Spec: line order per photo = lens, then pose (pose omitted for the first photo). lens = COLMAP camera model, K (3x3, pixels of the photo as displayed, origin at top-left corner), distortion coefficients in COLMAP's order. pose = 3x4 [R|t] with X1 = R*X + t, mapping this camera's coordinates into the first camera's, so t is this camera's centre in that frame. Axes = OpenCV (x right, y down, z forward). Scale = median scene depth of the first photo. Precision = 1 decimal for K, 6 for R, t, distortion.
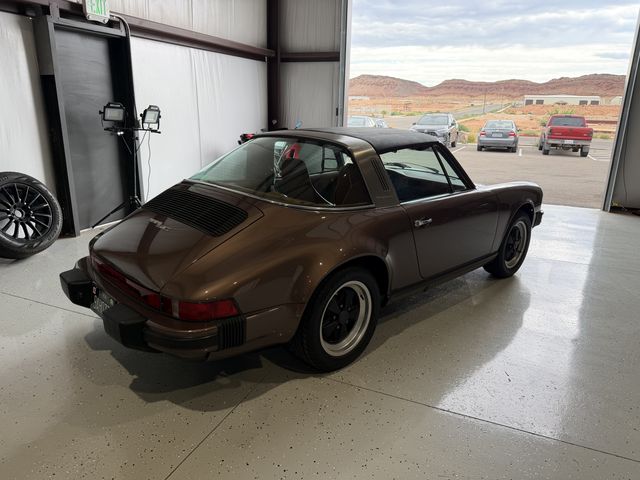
lens RADIAL K [[459.6, 0, 320.0], [0, 459.6, 240.0], [0, 0, 1]] dist [0.034820, -0.046305]
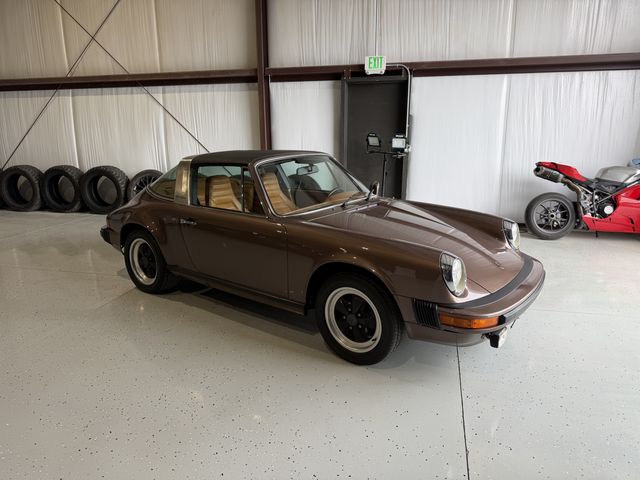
lens RADIAL K [[459.6, 0, 320.0], [0, 459.6, 240.0], [0, 0, 1]] dist [0.034820, -0.046305]
pose [[0.153580, 0.169082, -0.973563, 0.853403], [-0.274092, 0.953879, 0.122425, -0.124066], [0.949361, 0.248043, 0.192841, 0.675466]]
